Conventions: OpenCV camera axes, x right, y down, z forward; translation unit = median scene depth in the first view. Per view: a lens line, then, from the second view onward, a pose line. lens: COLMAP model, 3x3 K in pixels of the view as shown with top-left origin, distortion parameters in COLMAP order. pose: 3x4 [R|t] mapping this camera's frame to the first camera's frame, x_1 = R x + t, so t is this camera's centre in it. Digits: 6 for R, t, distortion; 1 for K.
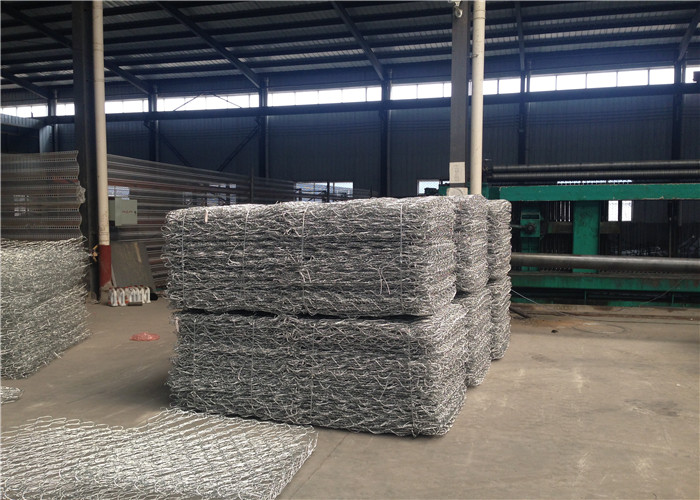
lens RADIAL K [[659.3, 0, 350.0], [0, 659.3, 250.0], [0, 0, 1]] dist [0.167327, -0.304604]
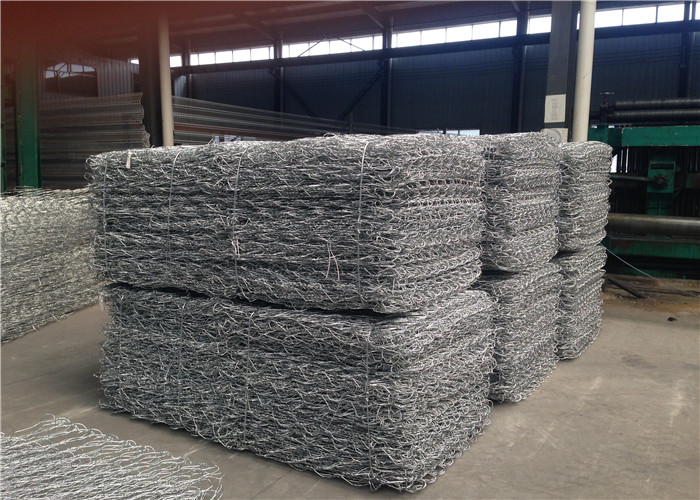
lens RADIAL K [[659.3, 0, 350.0], [0, 659.3, 250.0], [0, 0, 1]] dist [0.167327, -0.304604]
pose [[0.976078, 0.033419, -0.214836, 0.159958], [-0.017627, 0.997027, 0.075005, -0.009498], [0.216704, -0.069424, 0.973766, 0.267726]]
